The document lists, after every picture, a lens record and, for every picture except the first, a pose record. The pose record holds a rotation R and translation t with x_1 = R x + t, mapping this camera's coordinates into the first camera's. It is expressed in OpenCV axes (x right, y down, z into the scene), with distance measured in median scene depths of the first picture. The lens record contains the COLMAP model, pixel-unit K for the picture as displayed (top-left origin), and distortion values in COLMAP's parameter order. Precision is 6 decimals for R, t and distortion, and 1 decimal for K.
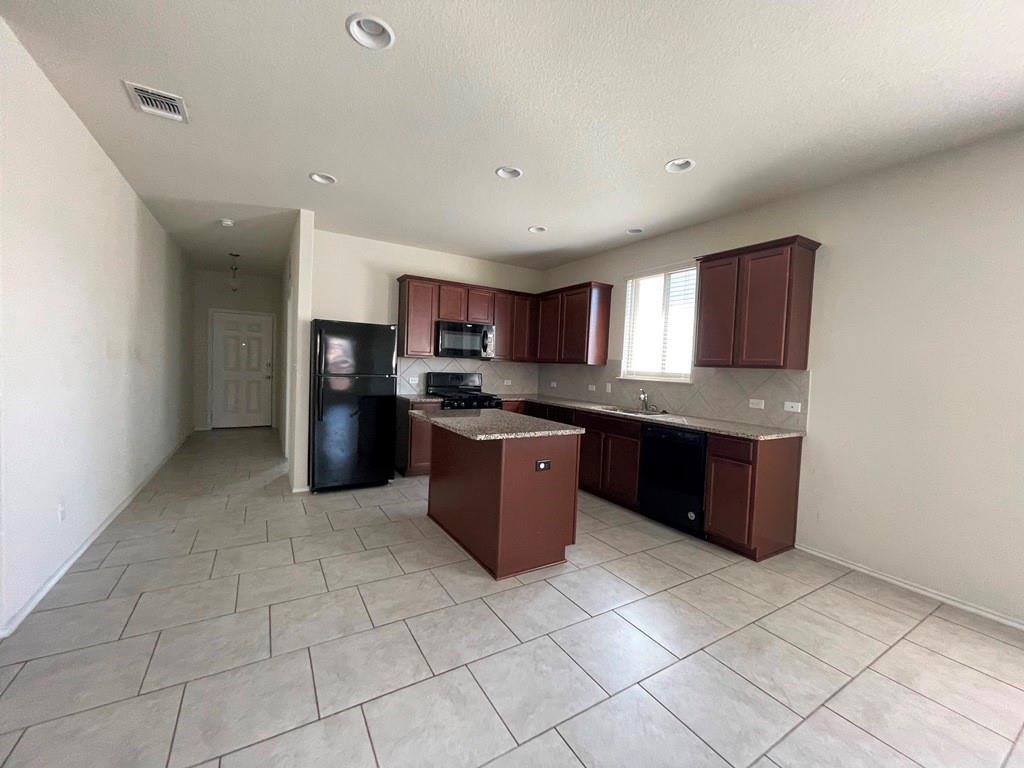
lens RADIAL K [[414.1, 0, 511.2], [0, 414.1, 382.9], [0, 0, 1]] dist [-0.006088, 0.000561]
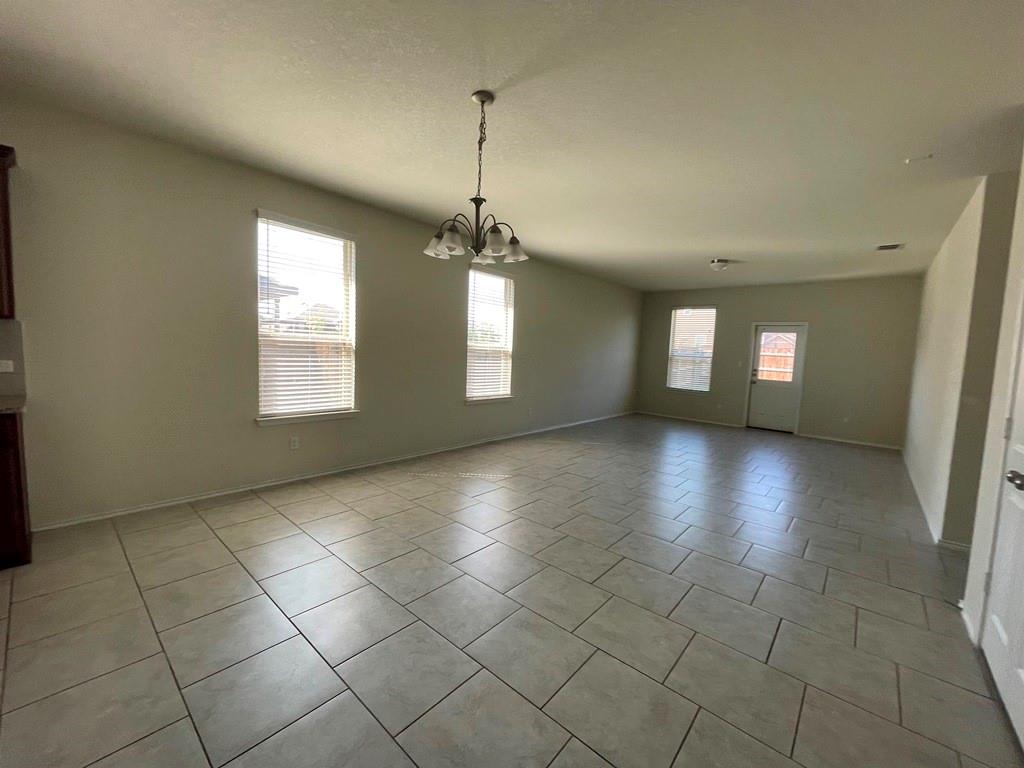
lens RADIAL K [[414.1, 0, 511.2], [0, 414.1, 382.9], [0, 0, 1]] dist [-0.006088, 0.000561]
pose [[-0.306867, -0.129289, 0.942930, -0.285299], [-0.018293, 0.991349, 0.129975, -0.023805], [-0.951576, 0.022635, -0.306578, 0.248465]]
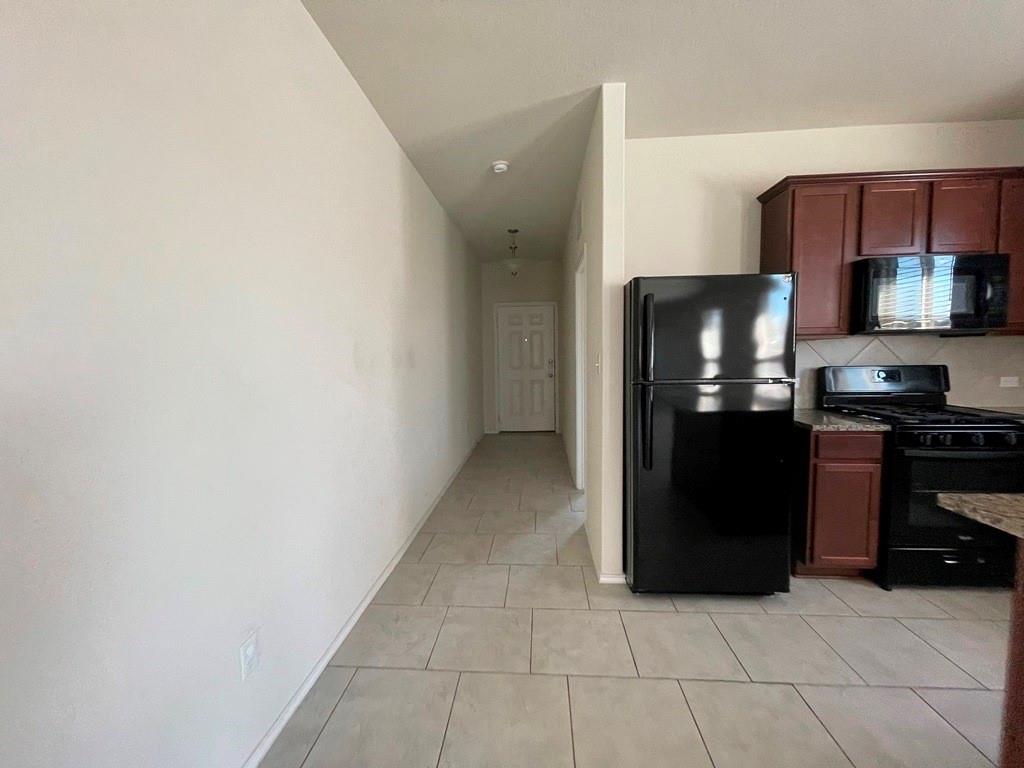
lens RADIAL K [[414.1, 0, 511.2], [0, 414.1, 382.9], [0, 0, 1]] dist [-0.006088, 0.000561]
pose [[0.815748, -0.010021, -0.578321, -0.286597], [0.024330, 0.999559, 0.016998, -0.030981], [0.577896, -0.027937, 0.815632, 0.453764]]
